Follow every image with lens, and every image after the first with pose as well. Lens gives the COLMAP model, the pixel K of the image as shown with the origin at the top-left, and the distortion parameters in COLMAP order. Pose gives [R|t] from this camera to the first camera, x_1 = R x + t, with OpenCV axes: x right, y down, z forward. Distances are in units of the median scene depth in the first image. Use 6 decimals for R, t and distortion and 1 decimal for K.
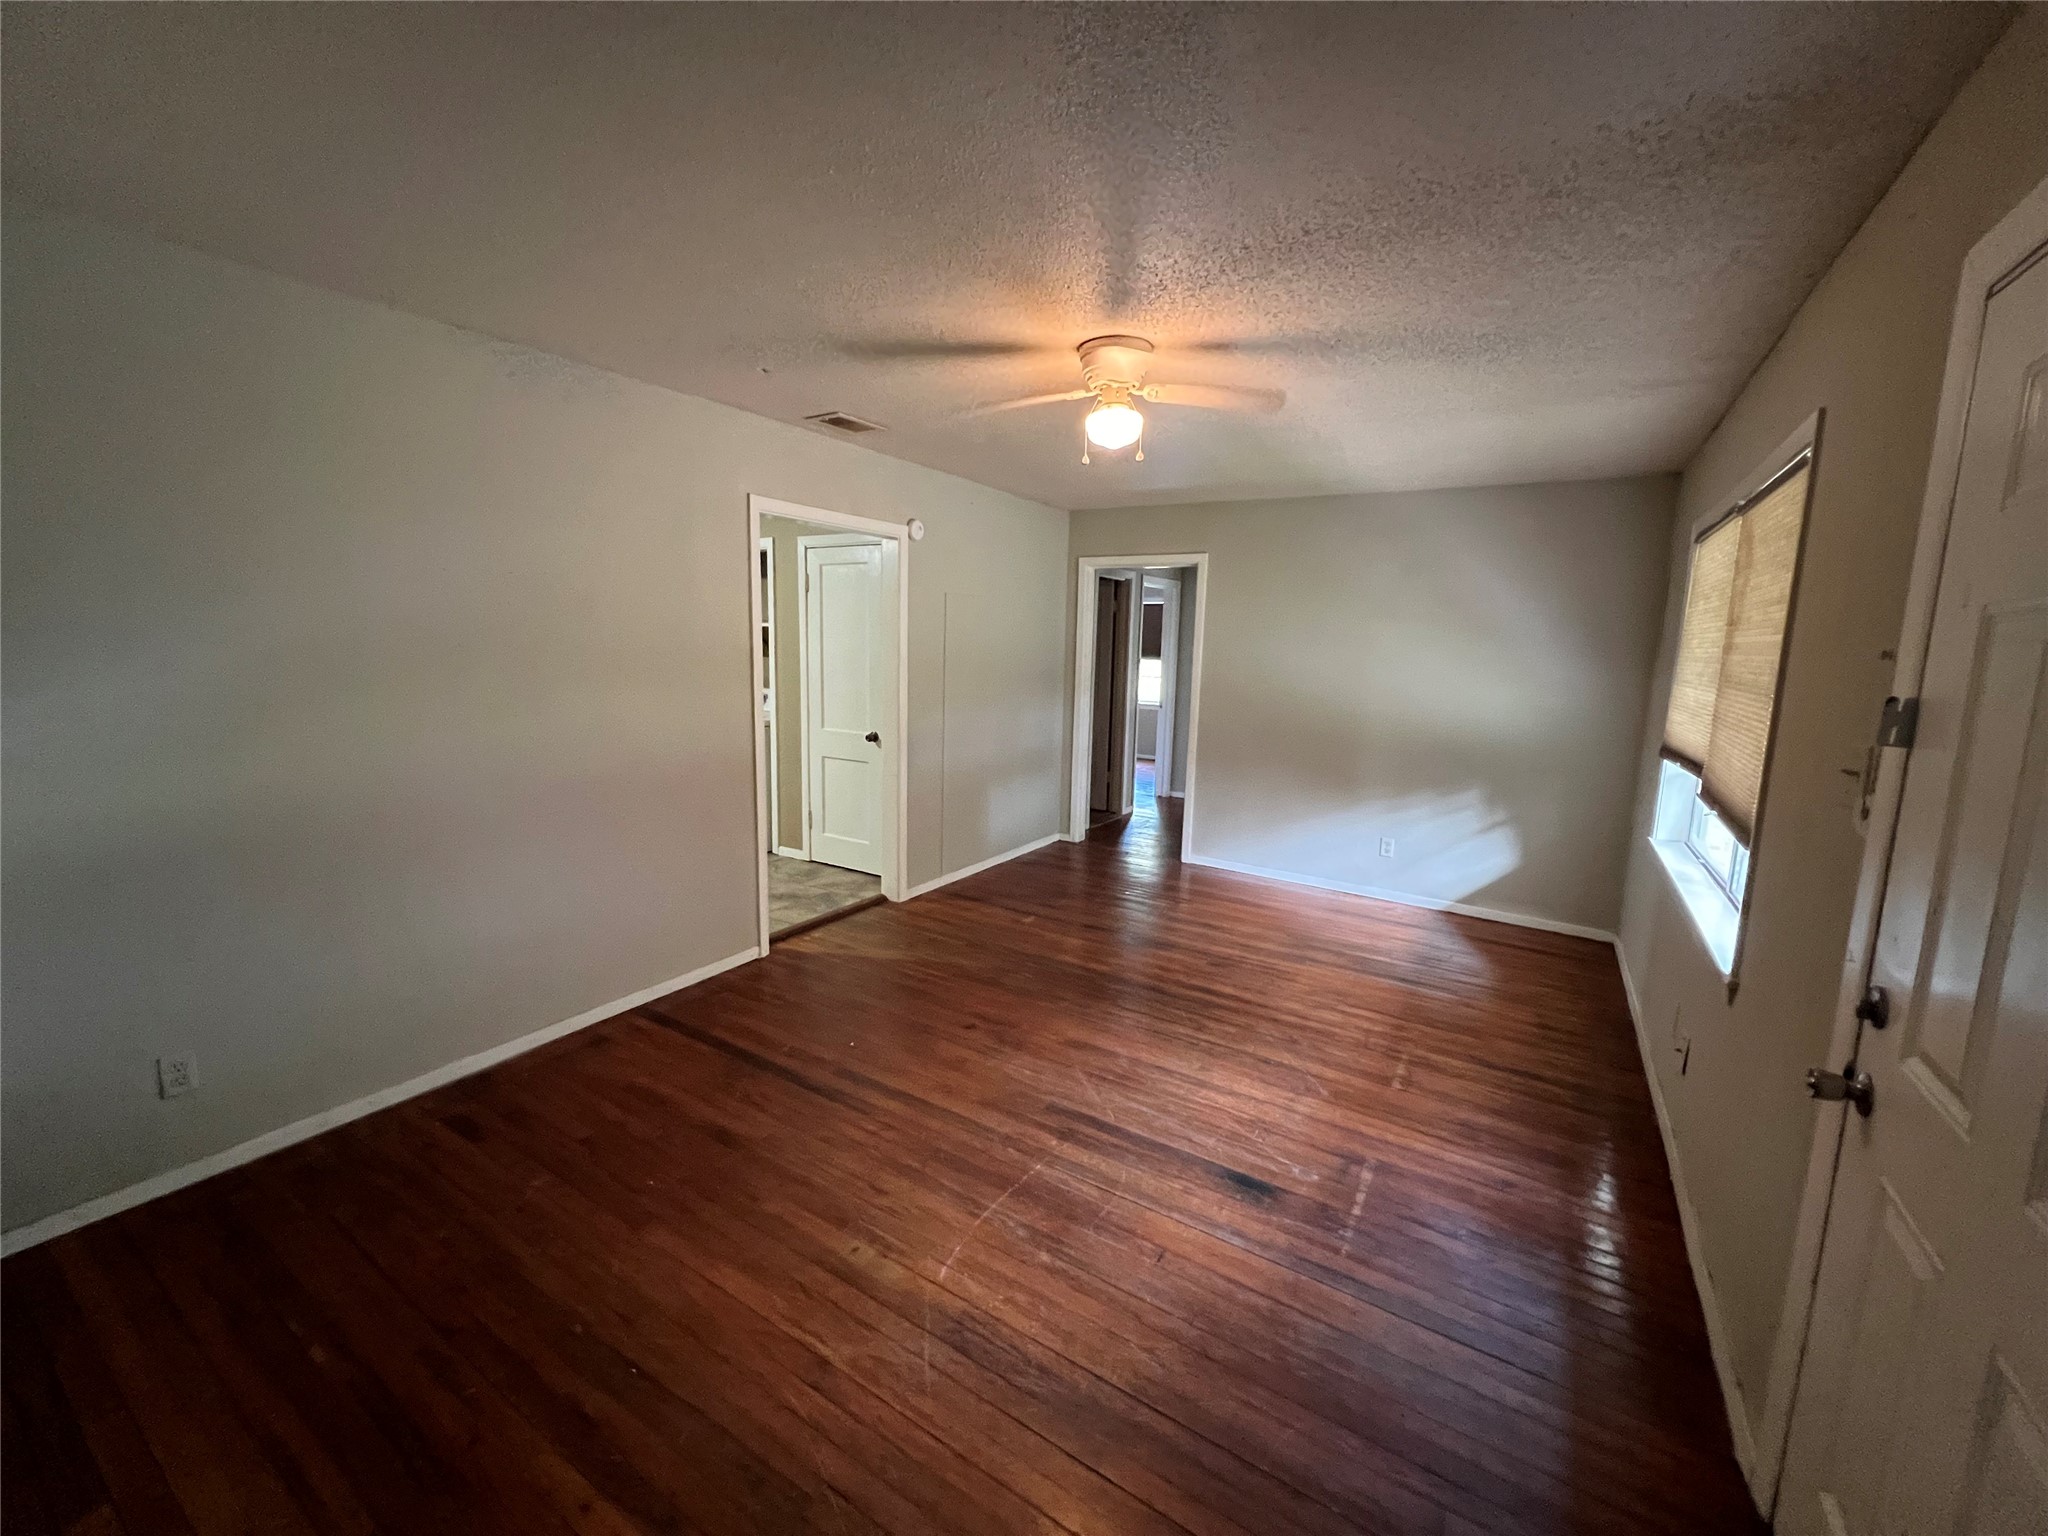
lens RADIAL K [[822.5, 0, 1022.4], [0, 822.5, 759.1], [0, 0, 1]] dist [0.001809, -0.000727]
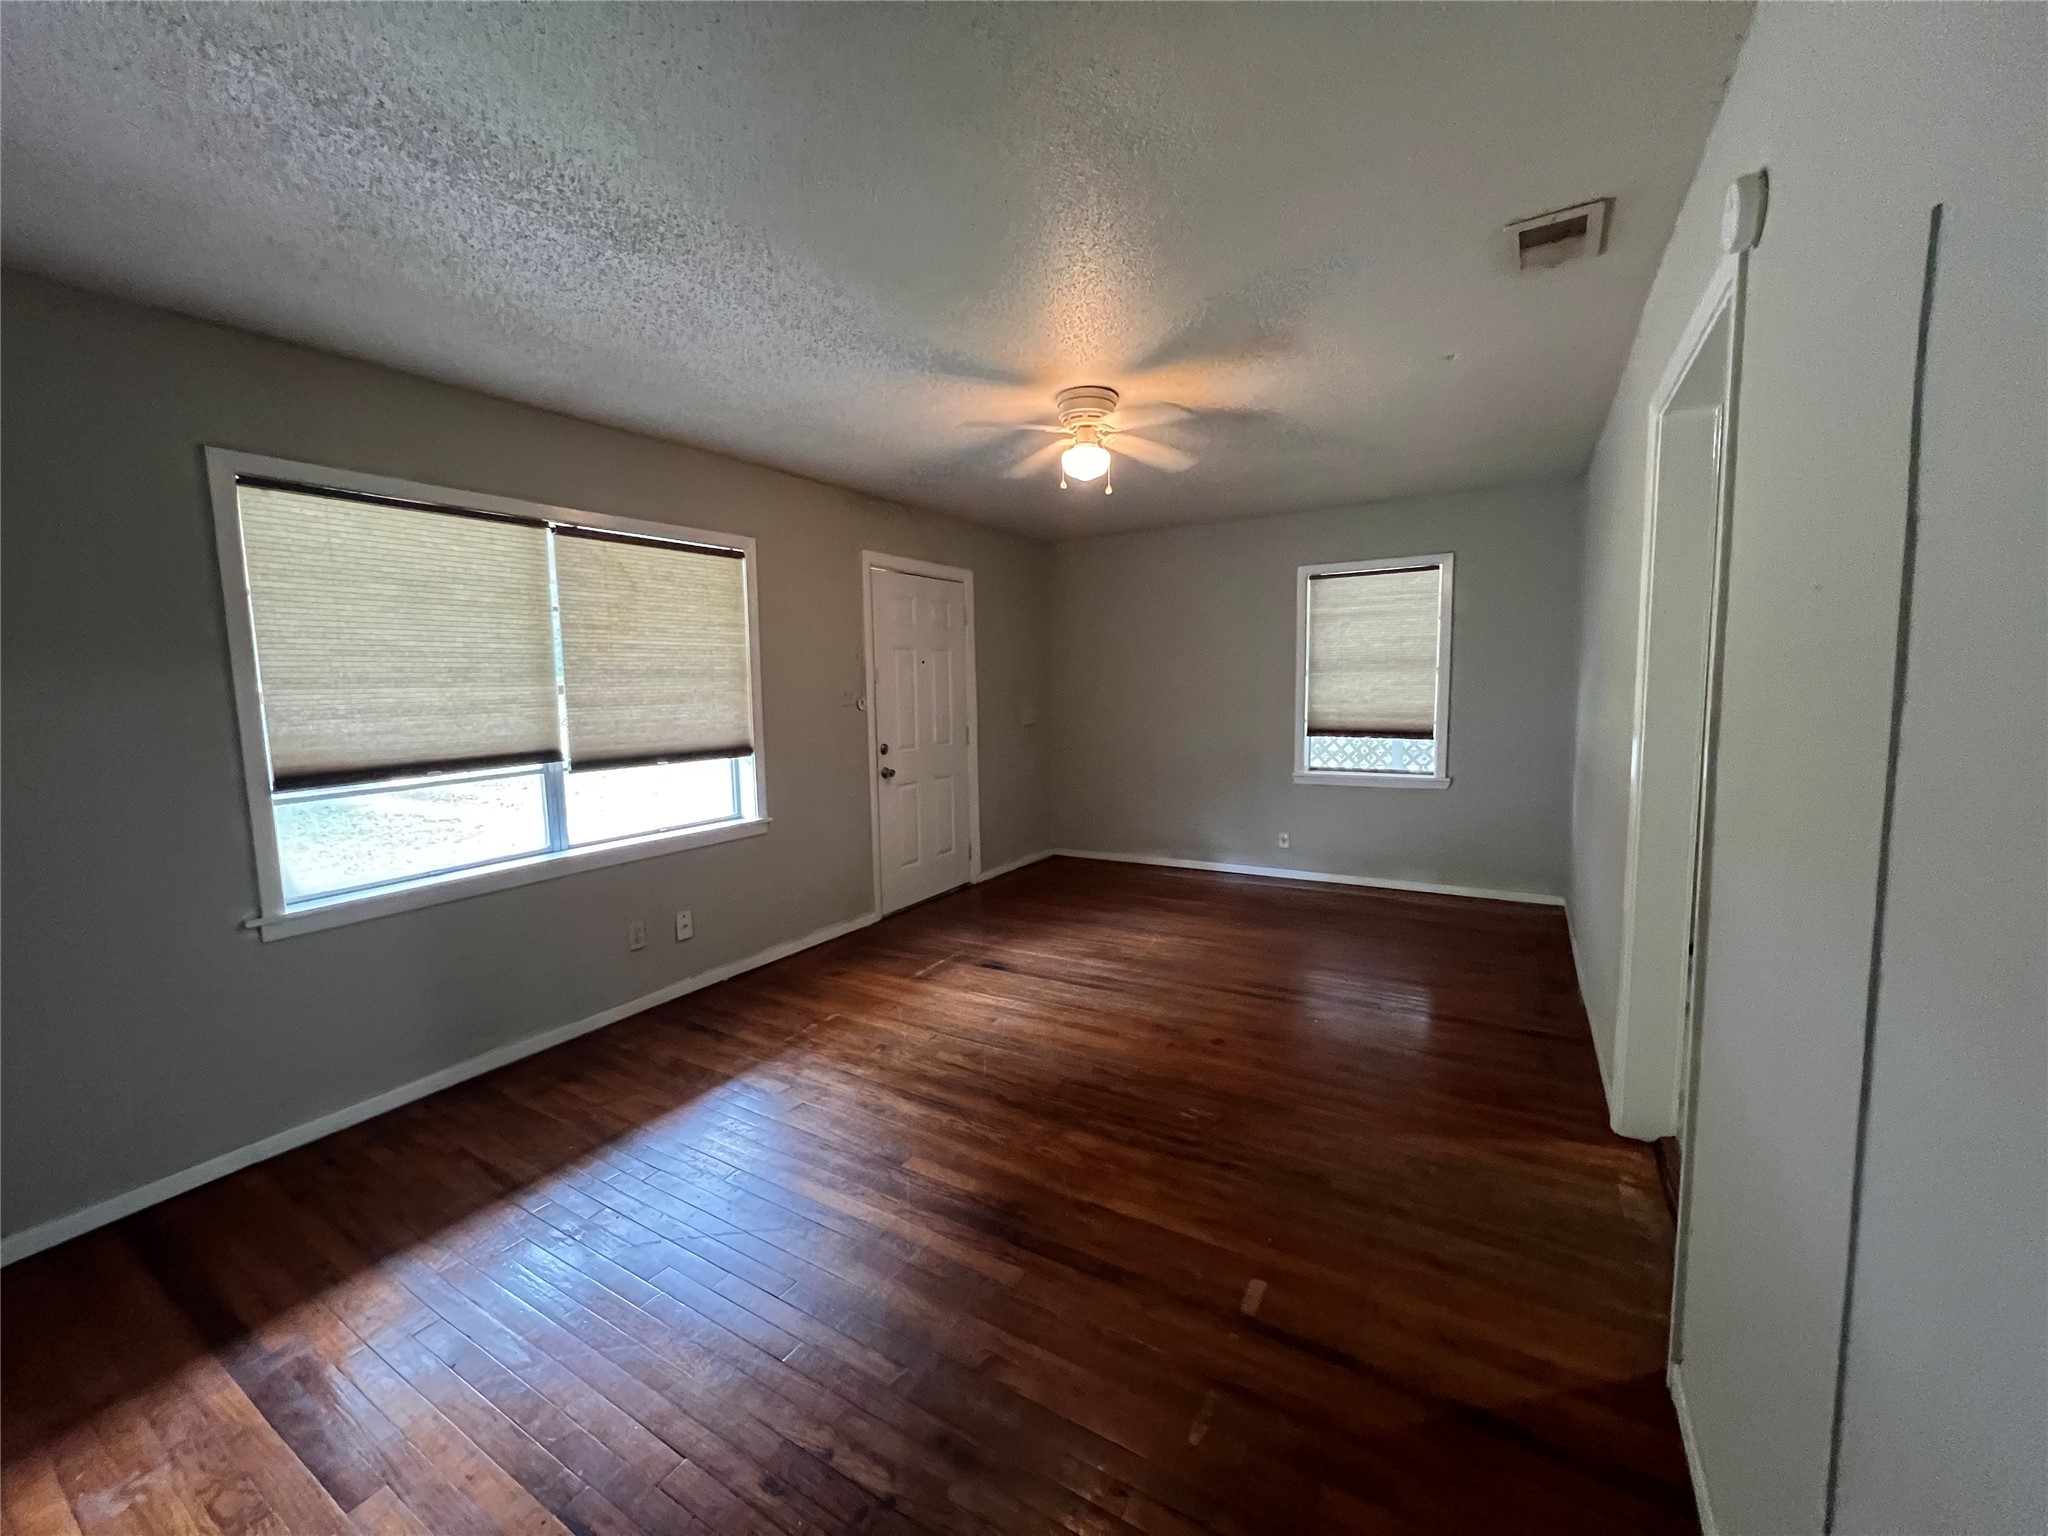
lens RADIAL K [[822.5, 0, 1024.2], [0, 822.5, 779.0], [0, 0, 1]] dist [0.001809, -0.000727]
pose [[-0.999752, -0.006253, -0.021379, 0.199405], [-0.011666, 0.964617, 0.263396, -0.238739], [0.018975, 0.263580, -0.964451, 1.991980]]
